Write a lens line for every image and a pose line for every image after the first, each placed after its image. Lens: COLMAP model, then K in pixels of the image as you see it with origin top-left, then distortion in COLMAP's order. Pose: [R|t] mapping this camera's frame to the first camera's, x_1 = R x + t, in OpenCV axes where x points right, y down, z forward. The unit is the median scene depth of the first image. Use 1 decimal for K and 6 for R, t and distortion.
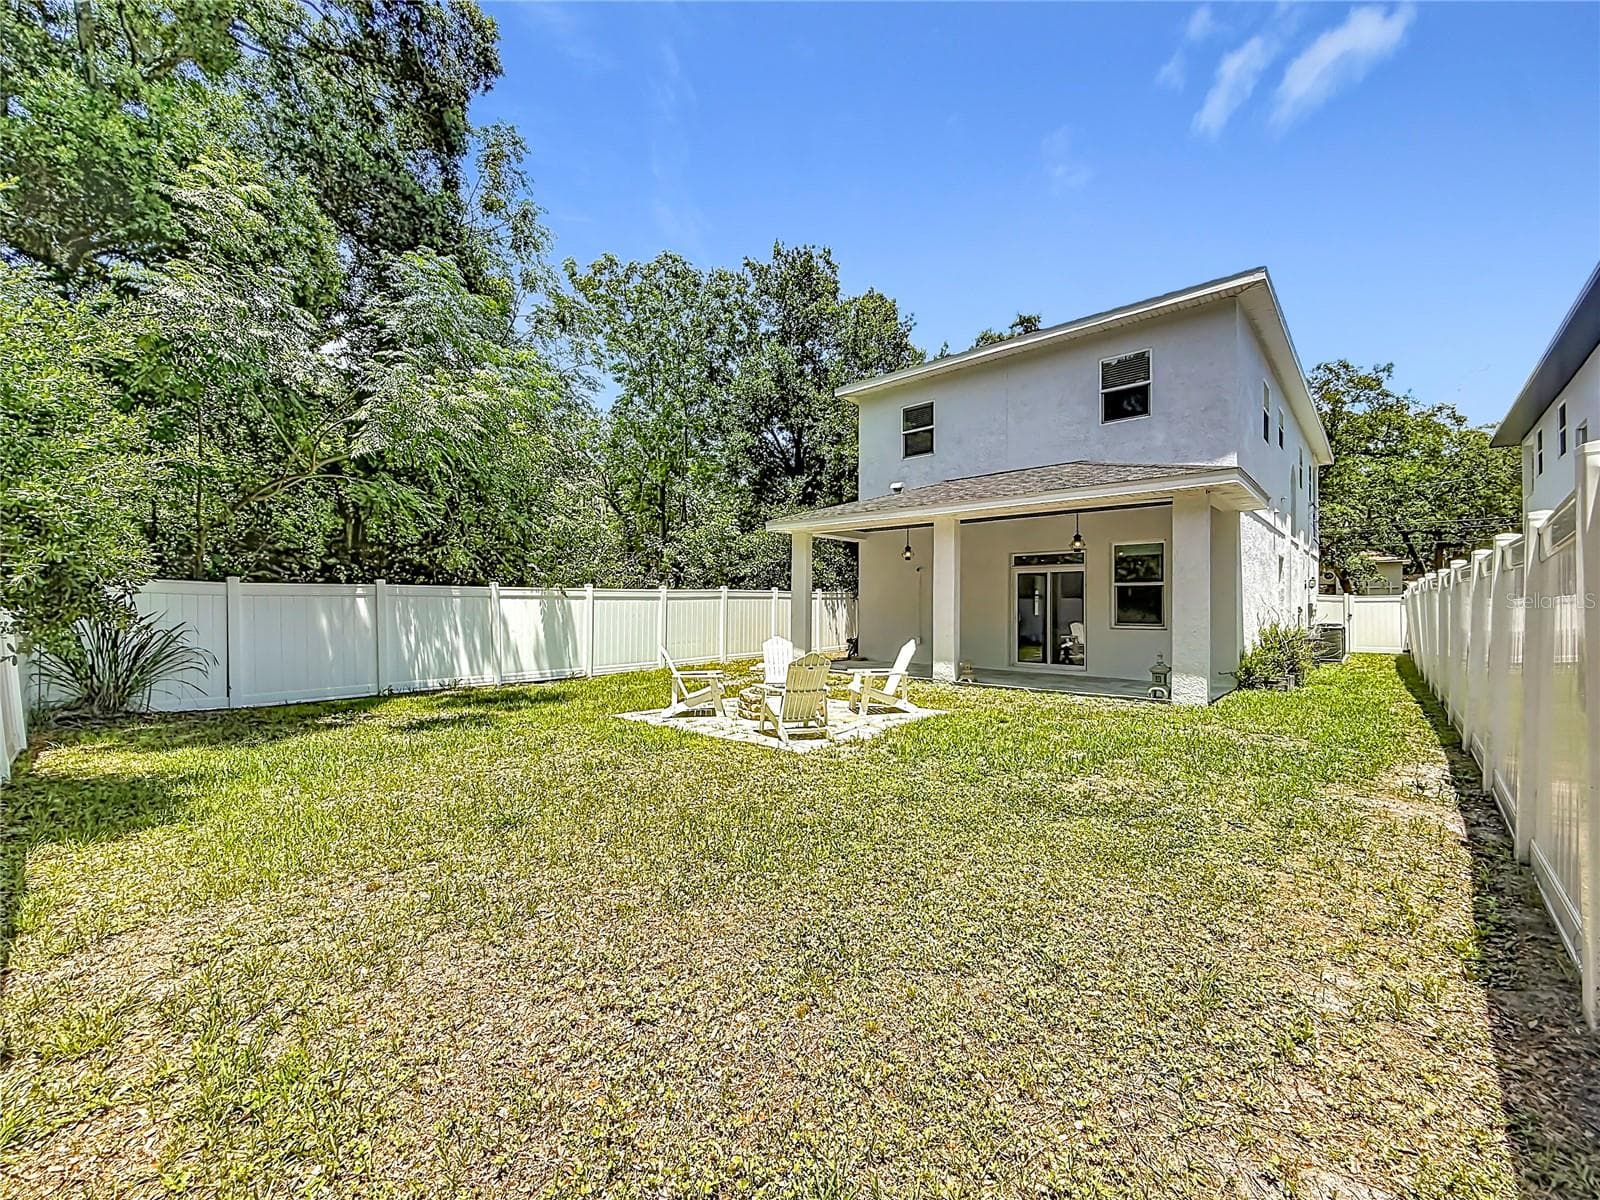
lens RADIAL K [[654.1, 0, 800.0], [0, 654.1, 600.0], [0, 0, 1]] dist [0.000237, 0.000115]
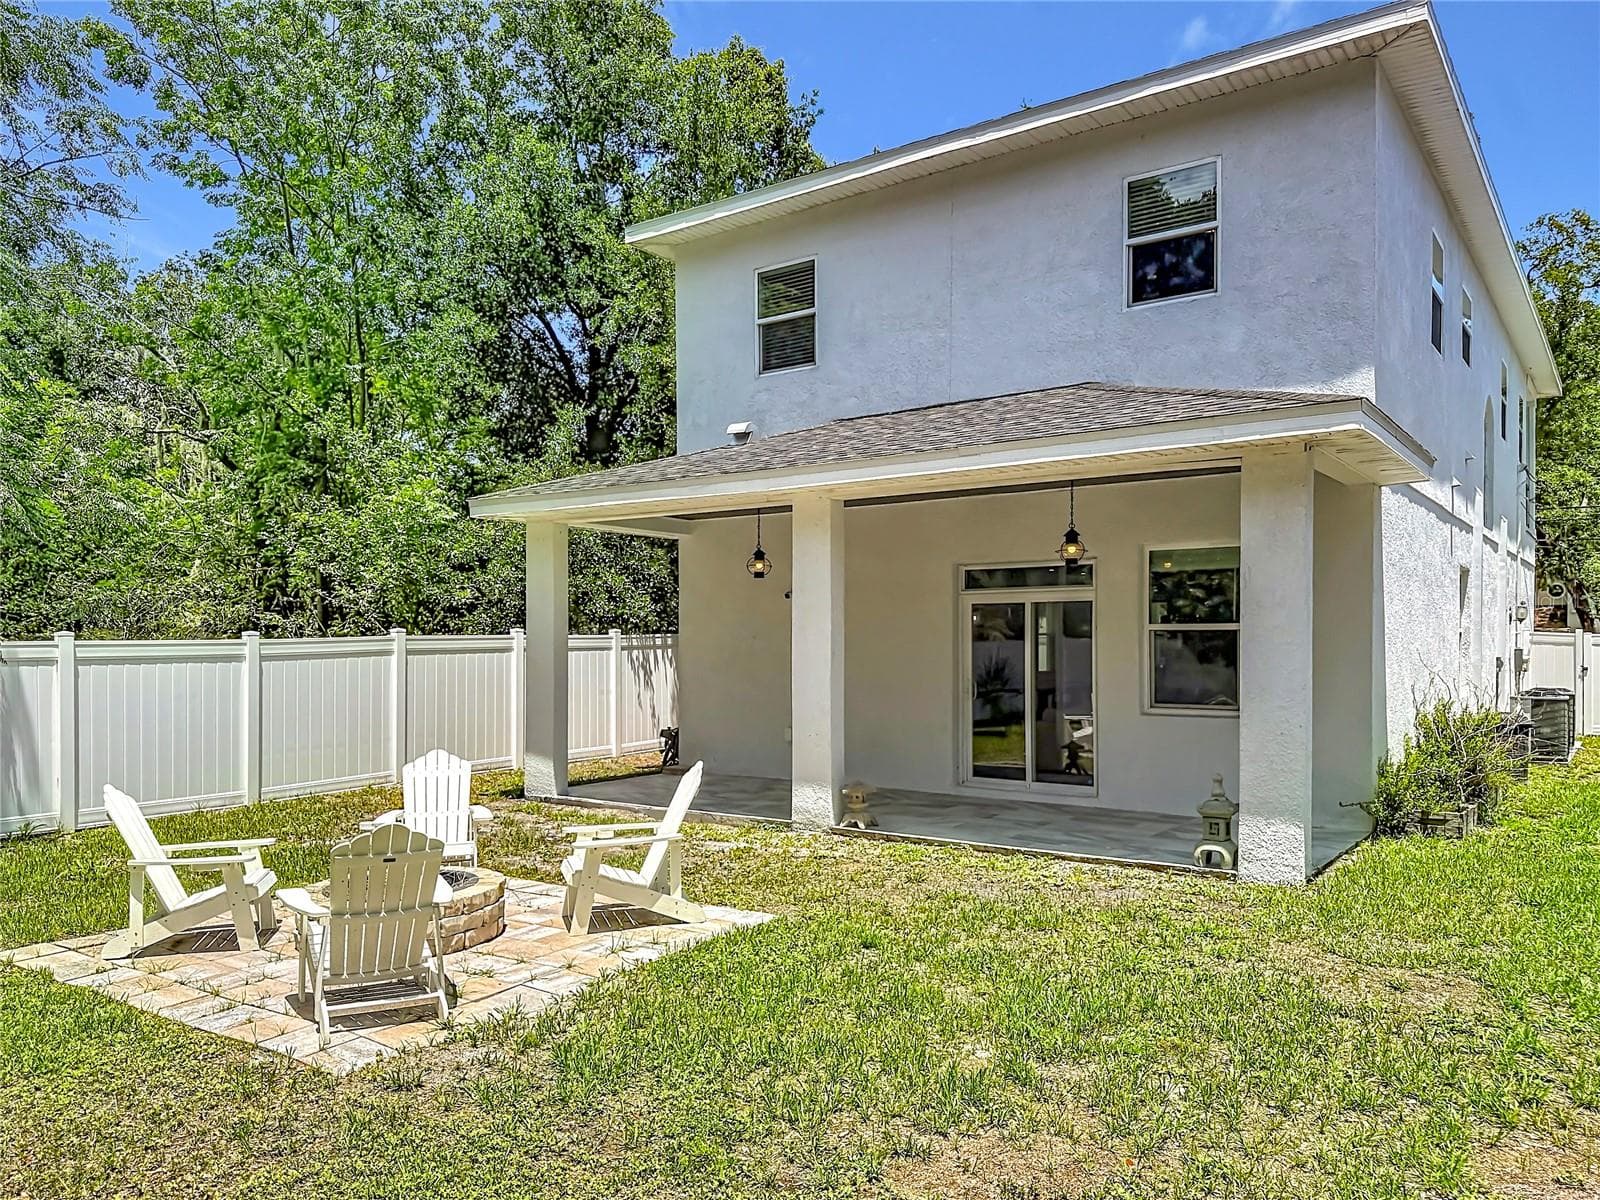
lens RADIAL K [[1172.8, 0, 800.5], [0, 1172.8, 663.3], [0, 0, 1]] dist [0.053168, -0.061666]
pose [[0.993827, -0.009472, 0.110535, 0.094794], [0.006417, 0.999588, 0.027960, -0.020169], [-0.110755, -0.027078, 0.993479, 0.102381]]
